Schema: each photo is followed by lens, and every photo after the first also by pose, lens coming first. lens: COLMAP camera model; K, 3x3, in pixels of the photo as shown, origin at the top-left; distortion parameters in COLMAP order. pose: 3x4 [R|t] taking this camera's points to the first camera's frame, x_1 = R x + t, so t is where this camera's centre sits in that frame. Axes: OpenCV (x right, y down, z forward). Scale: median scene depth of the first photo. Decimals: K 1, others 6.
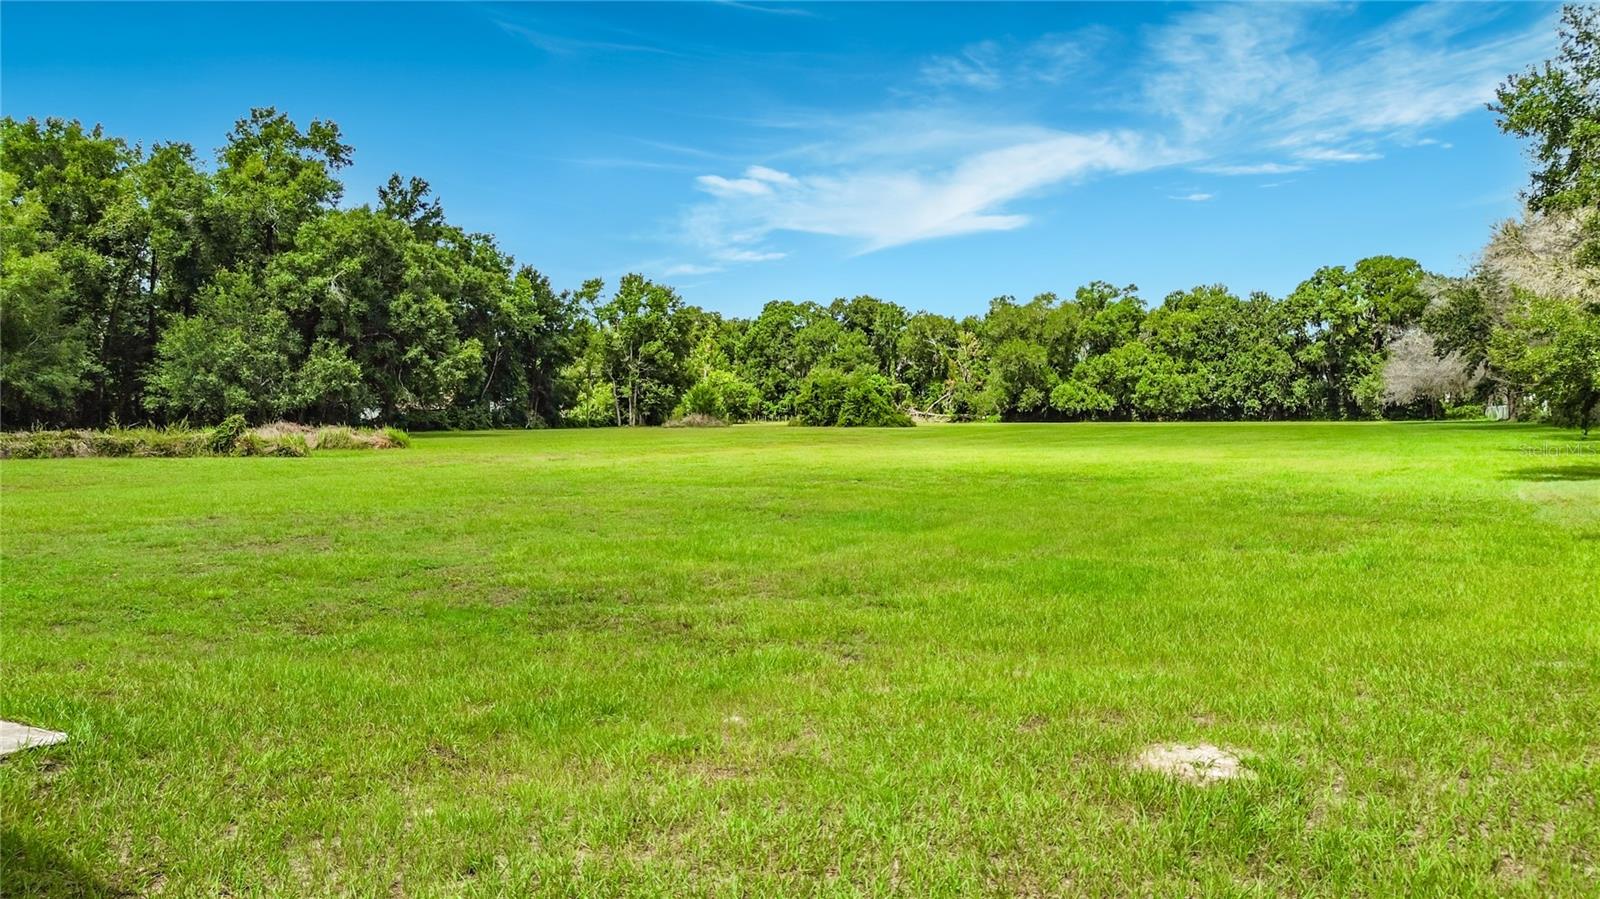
lens RADIAL K [[1141.2, 0, 767.9], [0, 1141.2, 477.9], [0, 0, 1]] dist [0.036740, -0.054996]
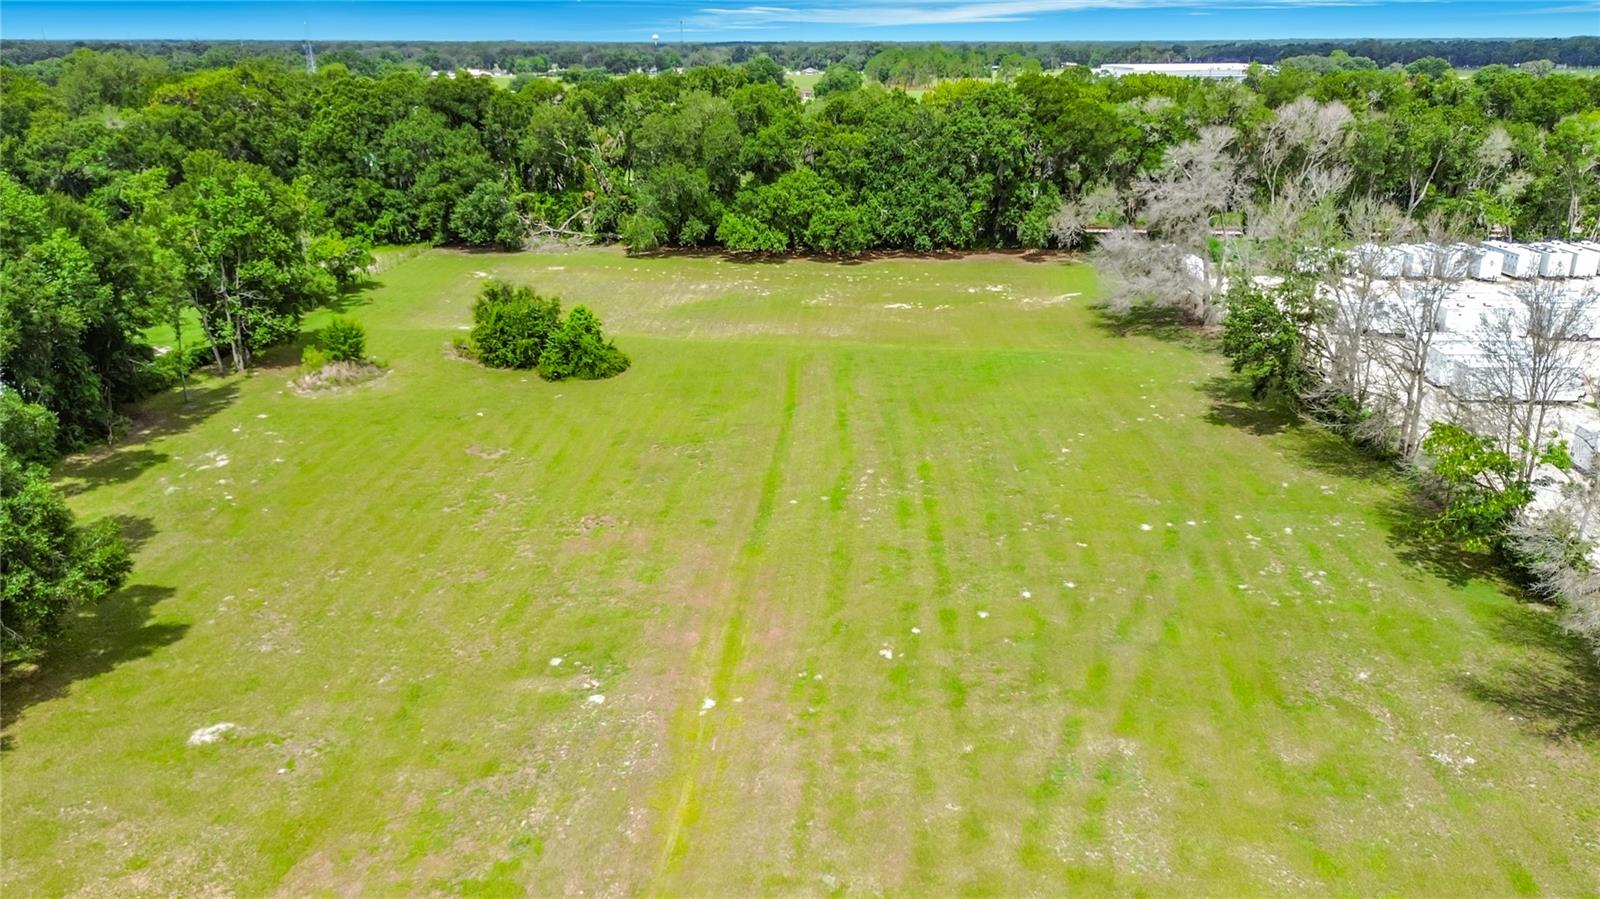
lens RADIAL K [[1141.2, 0, 783.1], [0, 1141.2, 465.9], [0, 0, 1]] dist [0.036740, -0.054996]
pose [[0.914191, -0.133102, 0.382805, -0.072244], [0.017757, 0.956781, 0.290267, -0.158190], [-0.404895, -0.258562, 0.877044, 0.156111]]
